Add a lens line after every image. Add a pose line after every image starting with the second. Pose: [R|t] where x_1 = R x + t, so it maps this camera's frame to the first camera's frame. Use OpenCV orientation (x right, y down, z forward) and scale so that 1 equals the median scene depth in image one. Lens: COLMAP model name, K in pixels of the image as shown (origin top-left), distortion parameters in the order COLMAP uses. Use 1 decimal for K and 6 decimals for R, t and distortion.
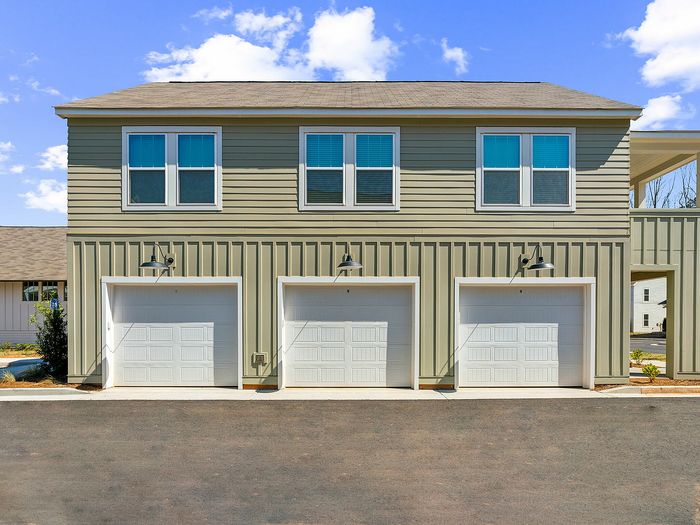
lens RADIAL K [[330.1, 0, 350.0], [0, 330.1, 313.7], [0, 0, 1]] dist [-0.010459, -0.000121]
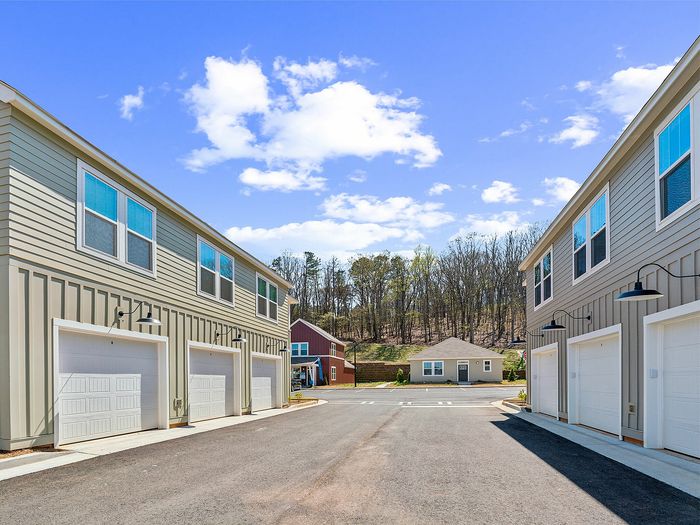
lens RADIAL K [[389.0, 0, 350.0], [0, 389.0, 262.5], [0, 0, 1]] dist [-0.007216, 0.000170]
pose [[0.194173, 0.283961, 0.938969, -1.120233], [-0.049796, 0.958806, -0.279663, -0.002833], [-0.979703, 0.007545, 0.200314, -0.000077]]
